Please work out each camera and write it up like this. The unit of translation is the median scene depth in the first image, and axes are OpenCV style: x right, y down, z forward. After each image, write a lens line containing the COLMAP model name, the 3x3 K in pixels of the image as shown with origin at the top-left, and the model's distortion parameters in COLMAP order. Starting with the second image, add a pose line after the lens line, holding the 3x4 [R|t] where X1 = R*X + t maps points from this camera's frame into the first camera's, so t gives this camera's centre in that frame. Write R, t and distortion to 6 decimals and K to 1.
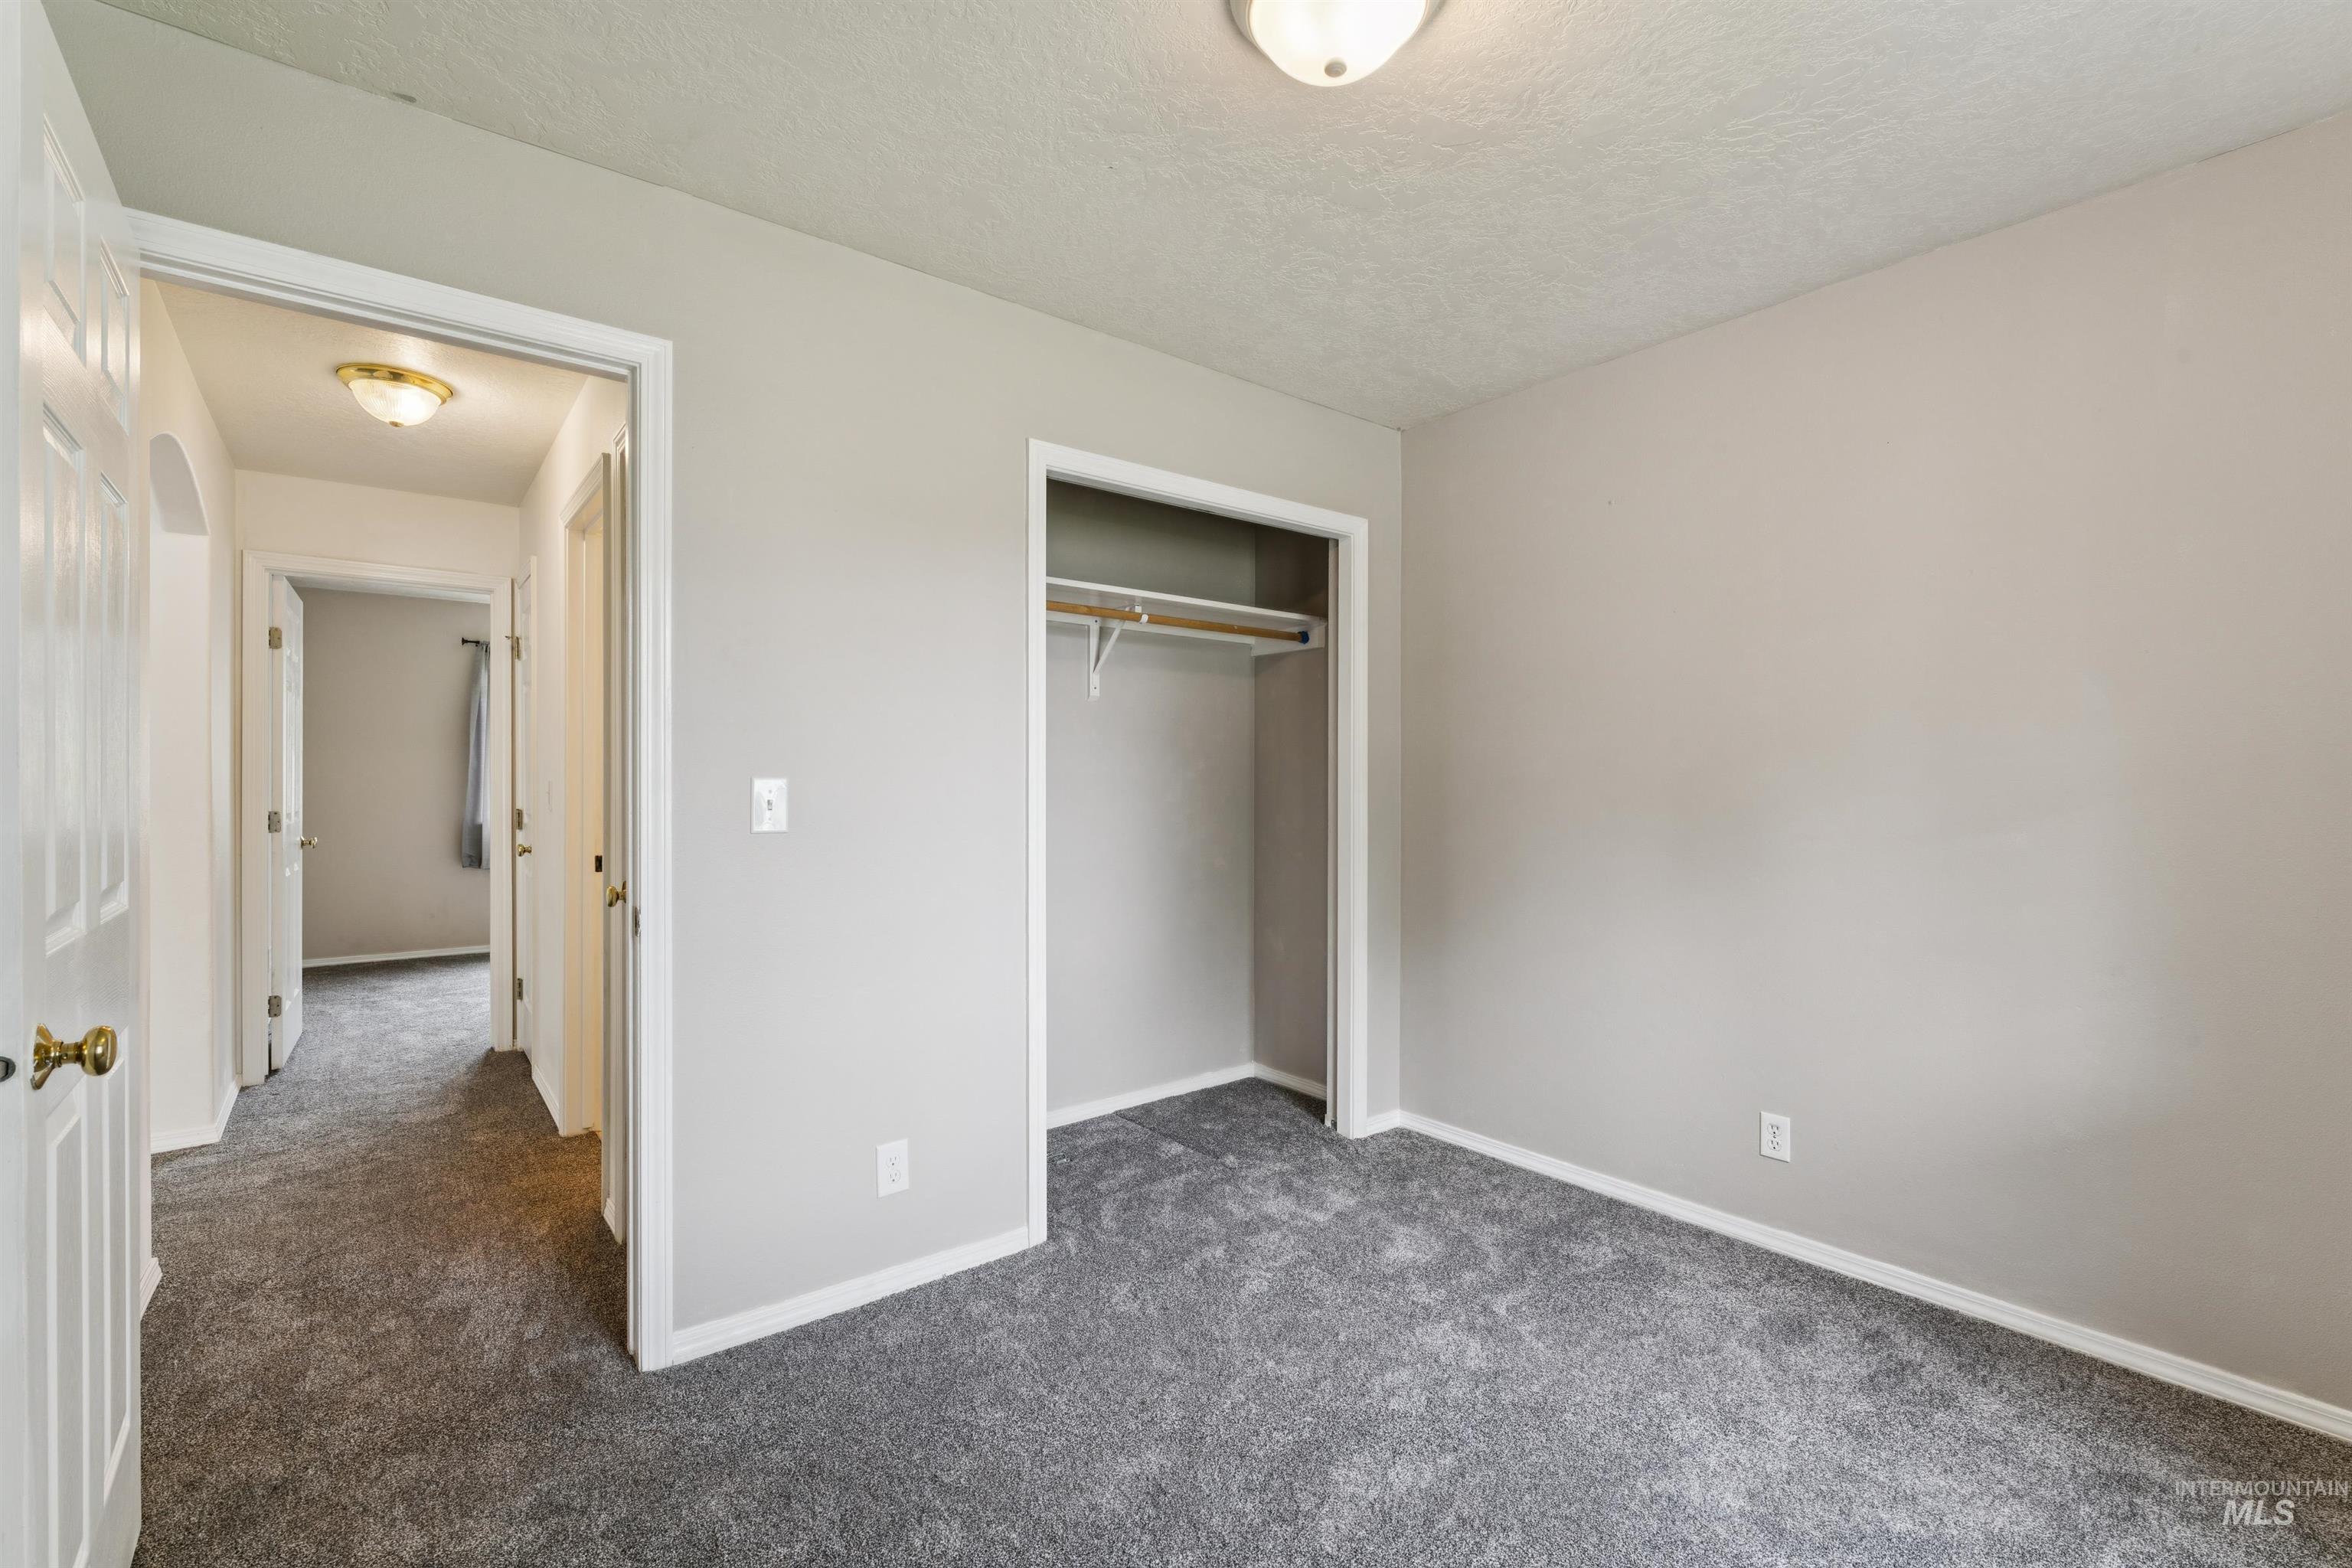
lens RADIAL K [[1013.5, 0, 1172.9], [0, 1013.5, 785.0], [0, 0, 1]] dist [-0.007619, 0.001896]
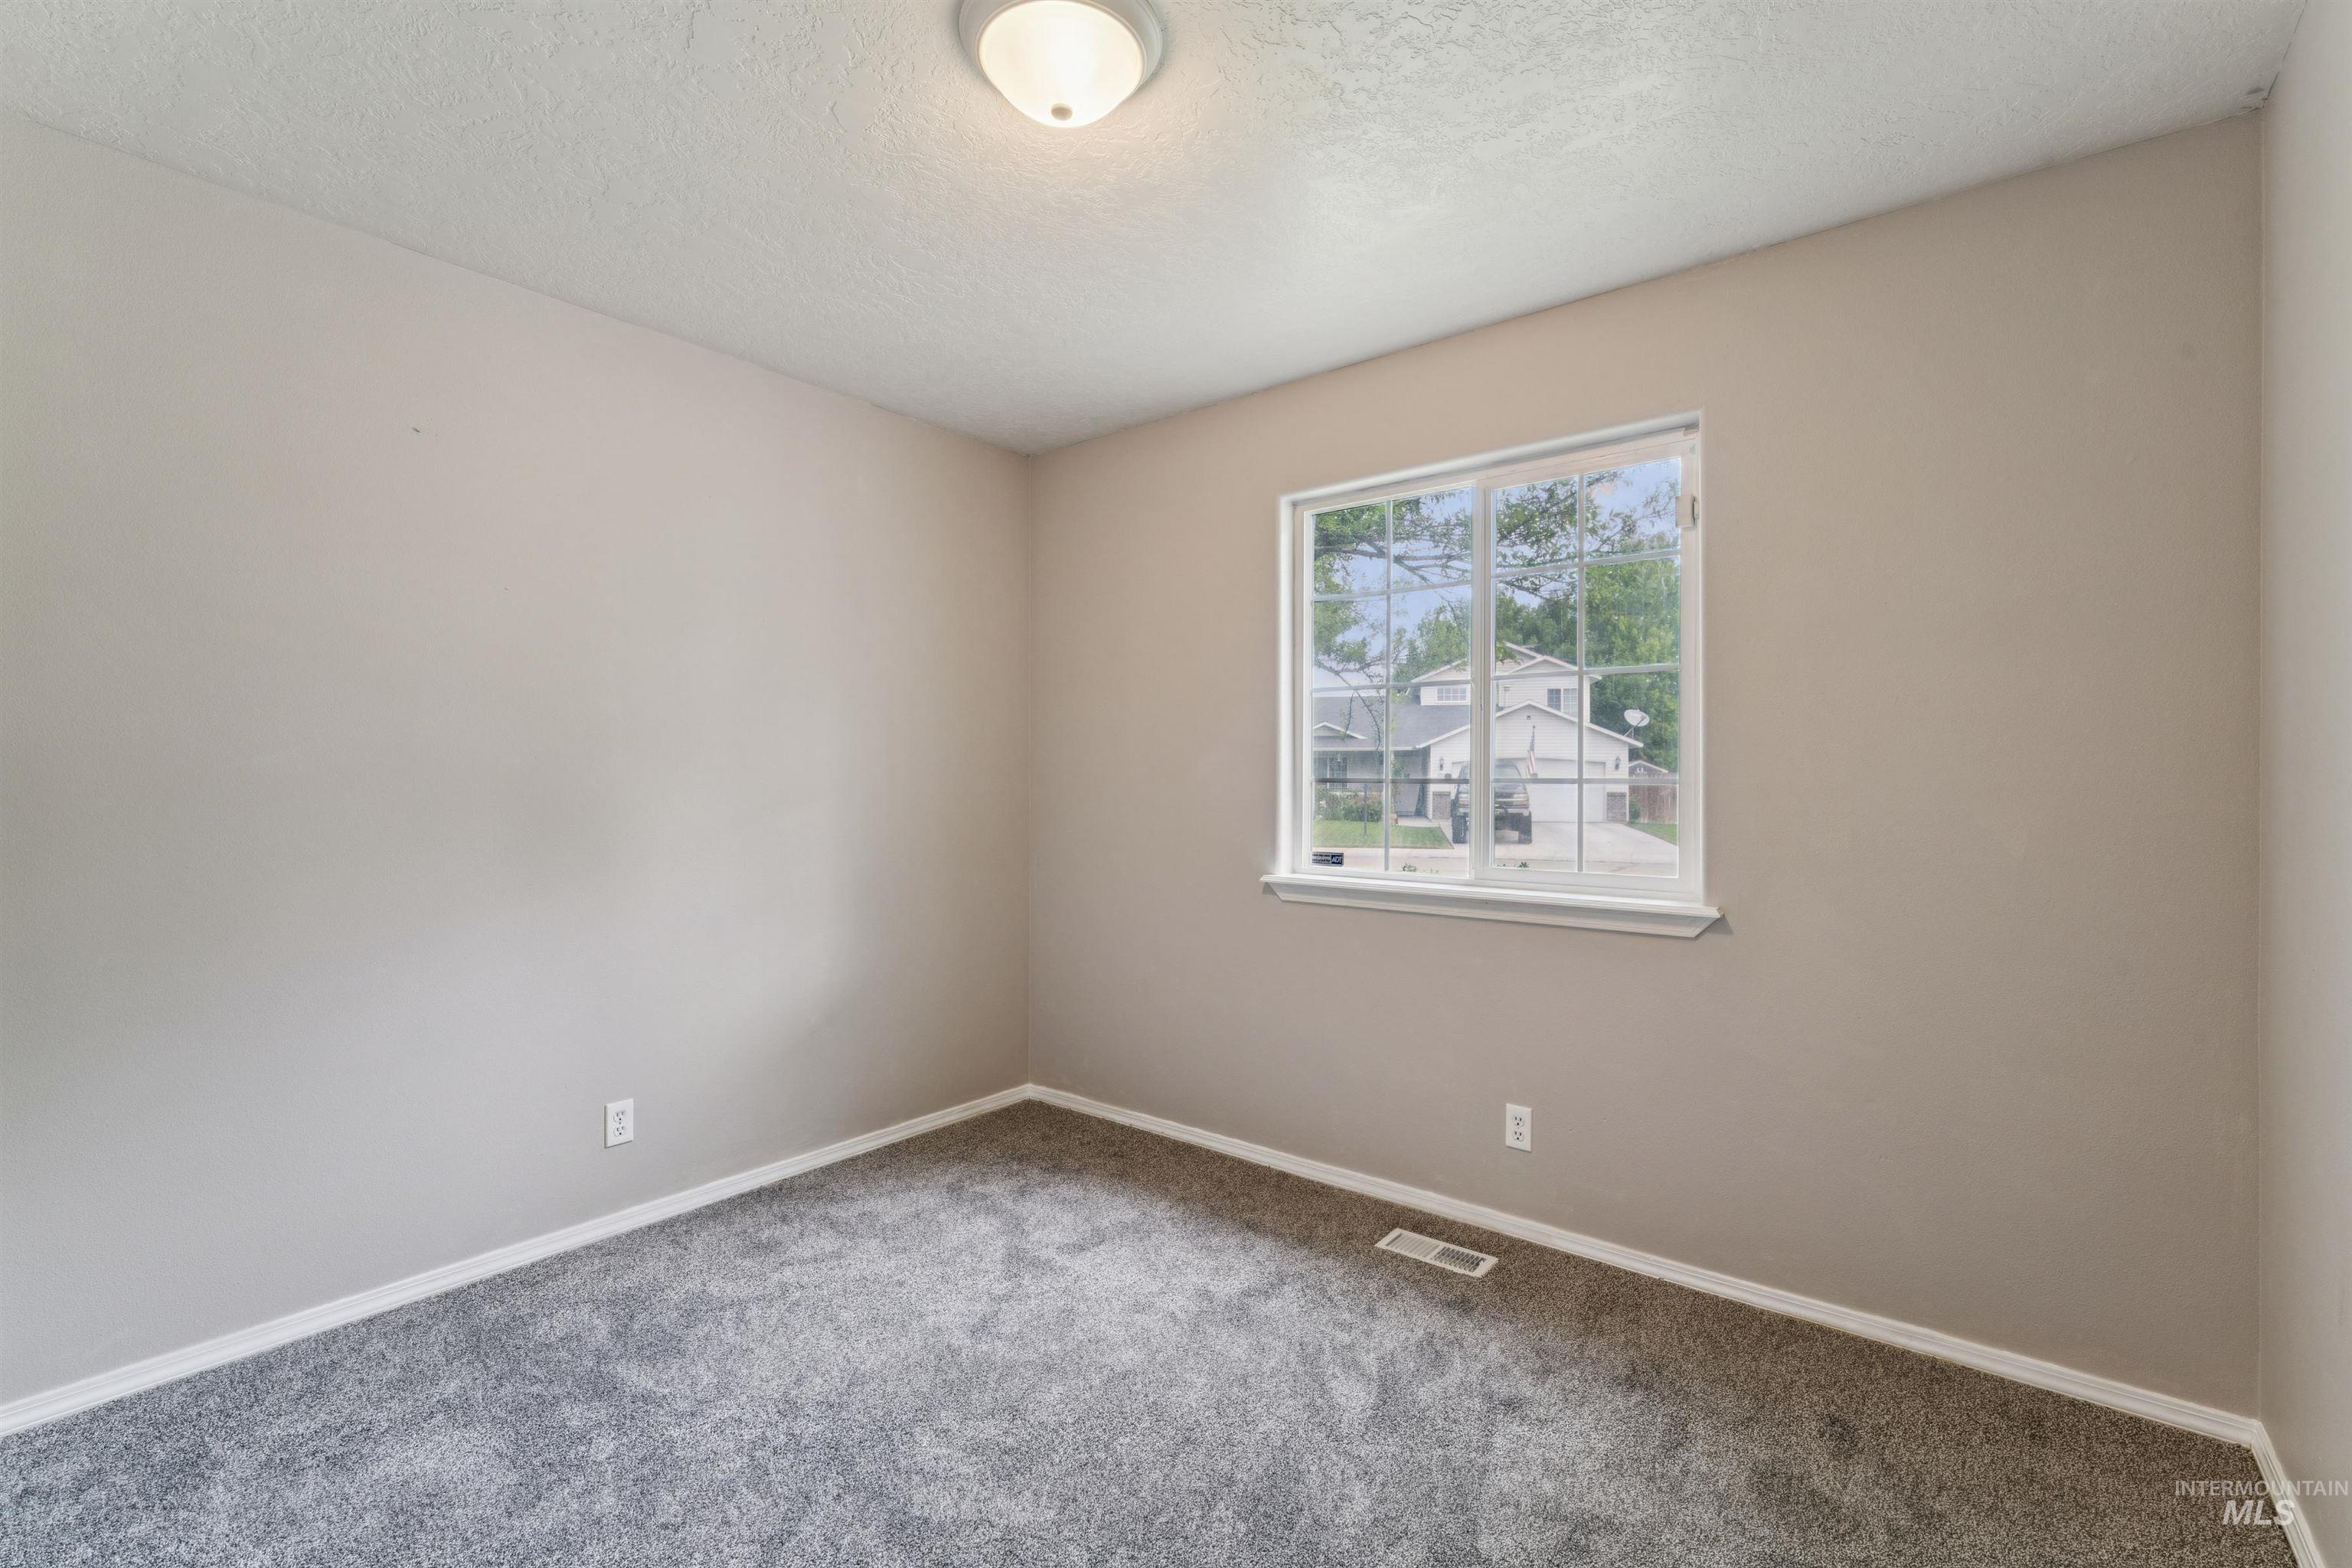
lens RADIAL K [[1013.5, 0, 1173.4], [0, 1013.5, 784.2], [0, 0, 1]] dist [-0.007619, 0.001896]
pose [[-0.217135, -0.002542, 0.976138, -0.541094], [0.008521, 0.999954, 0.004499, 0.001225], [-0.976104, 0.009295, -0.217103, 0.671525]]
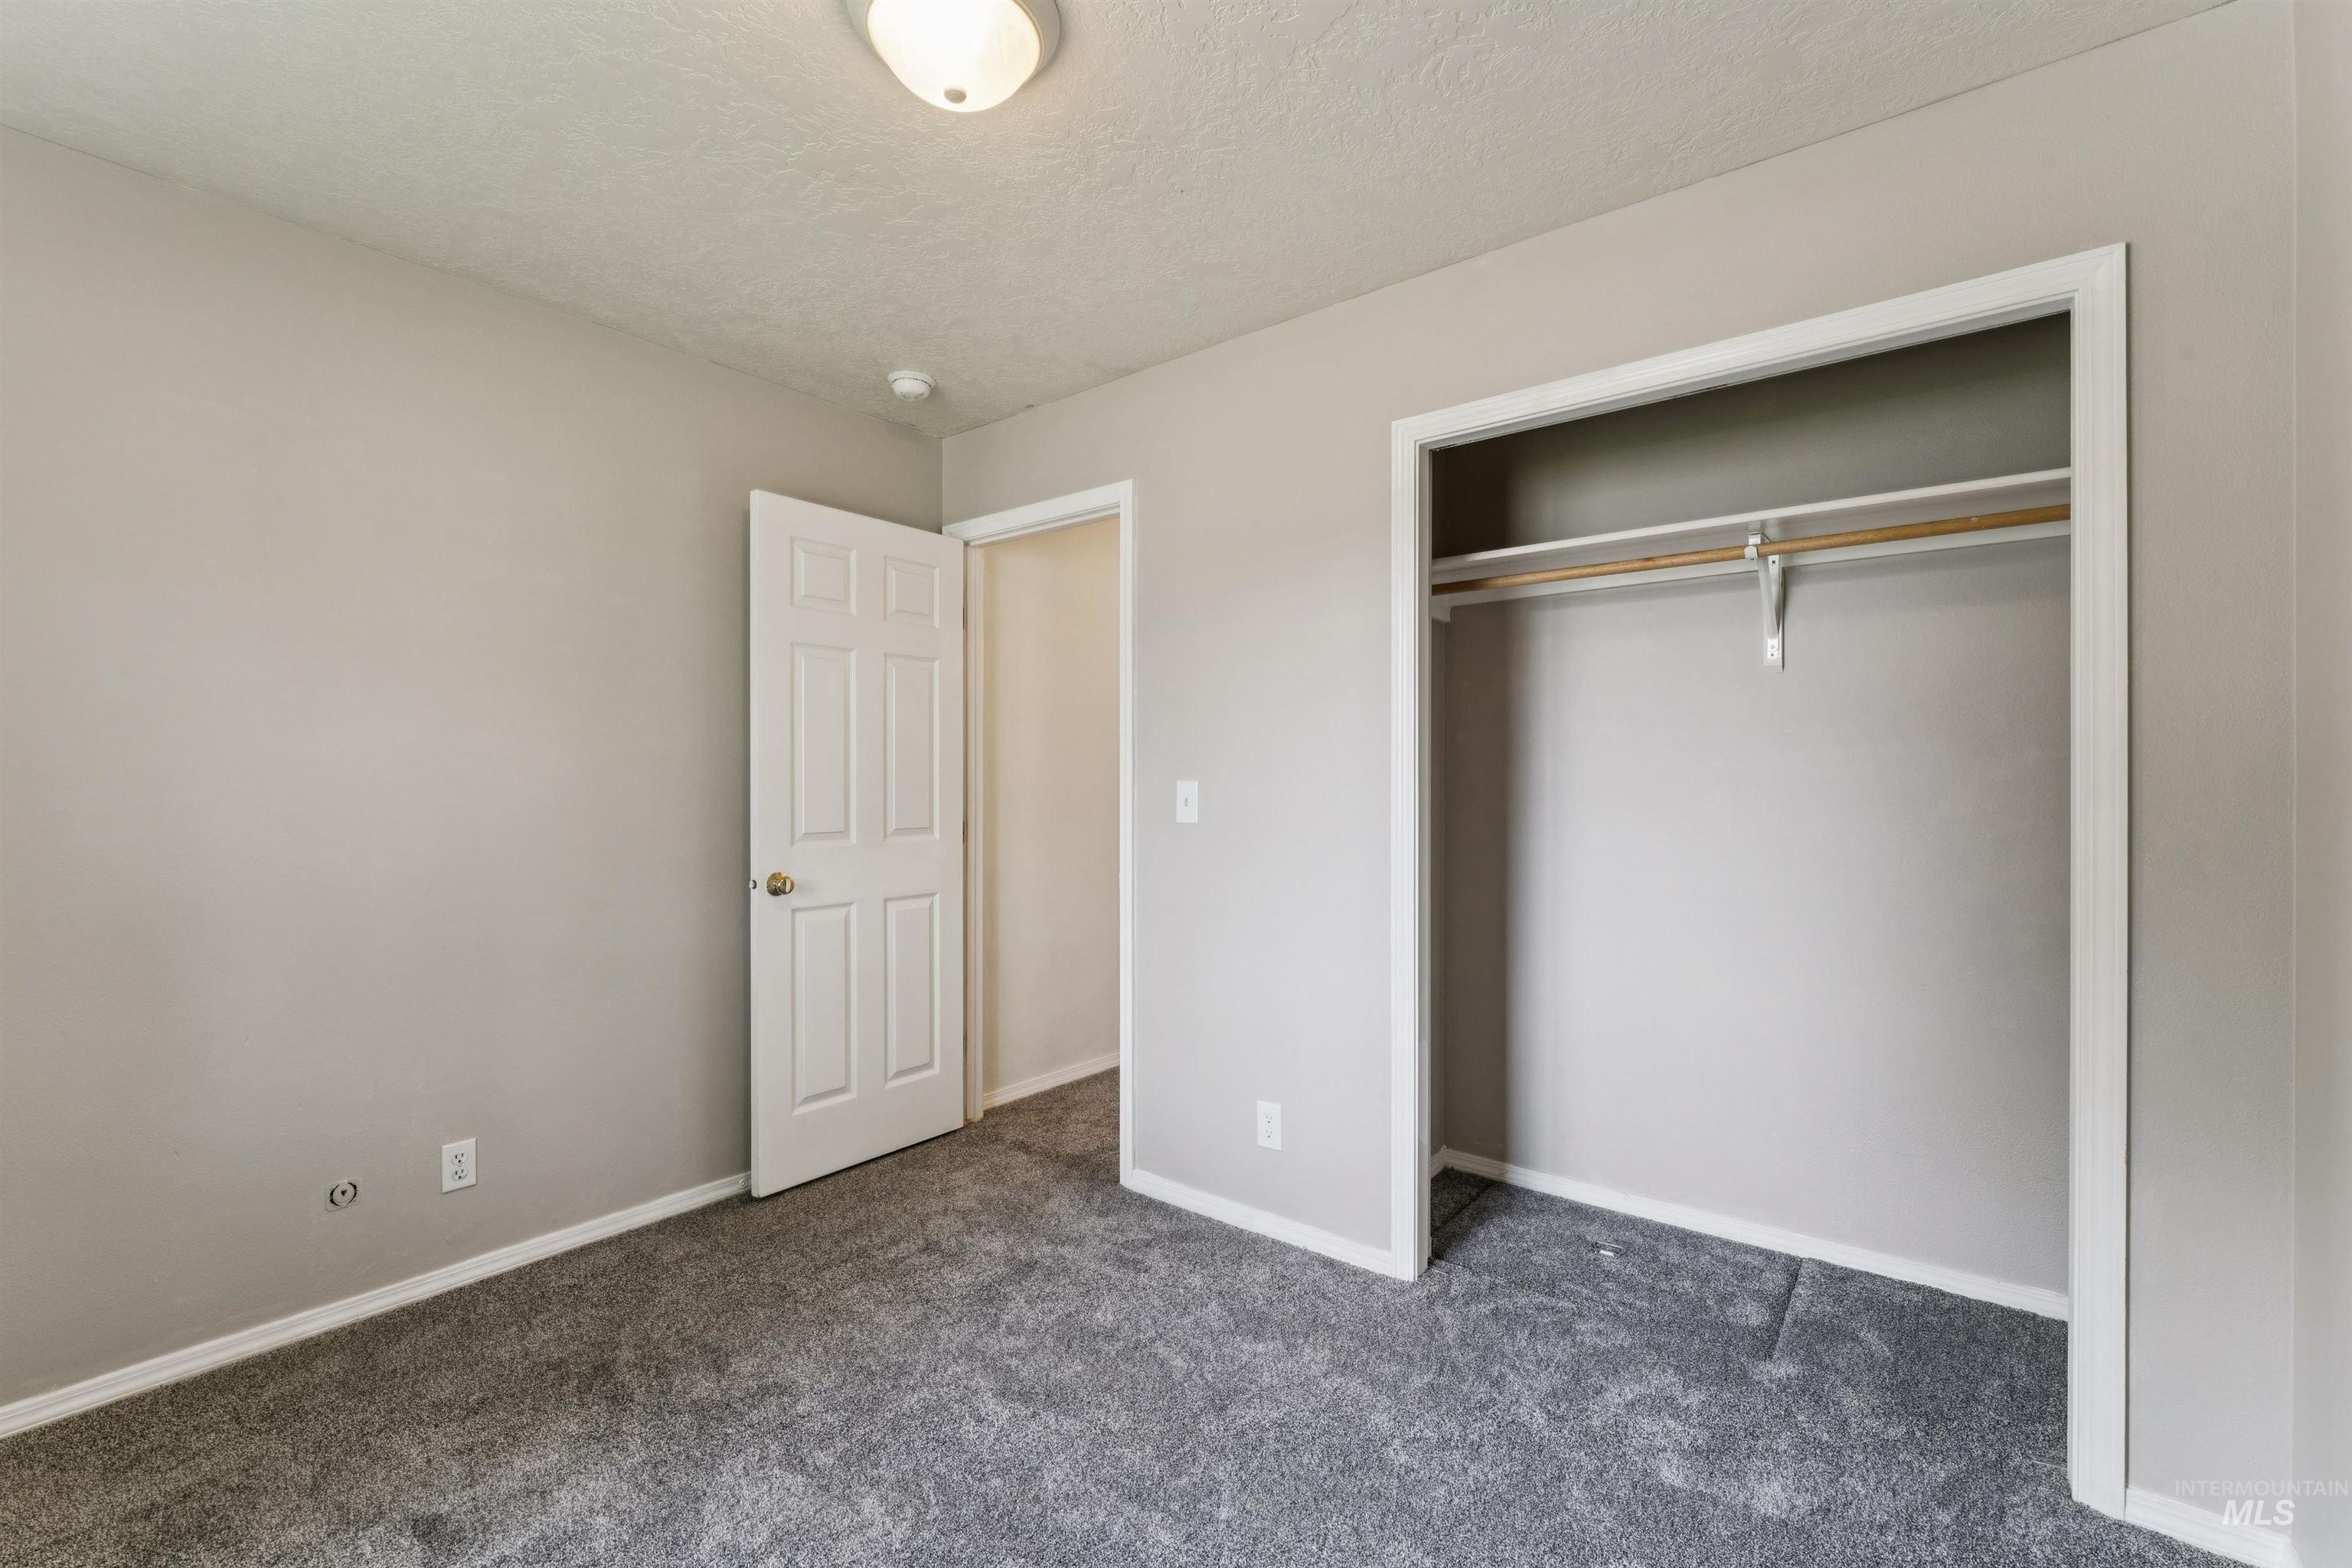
lens RADIAL K [[1013.5, 0, 1172.3], [0, 1013.5, 782.2], [0, 0, 1]] dist [-0.007619, 0.001896]
pose [[0.215929, 0.000601, -0.976409, 0.733653], [-0.002665, 0.999996, 0.000026, -0.005039], [0.976405, 0.002596, 0.215930, 0.590247]]
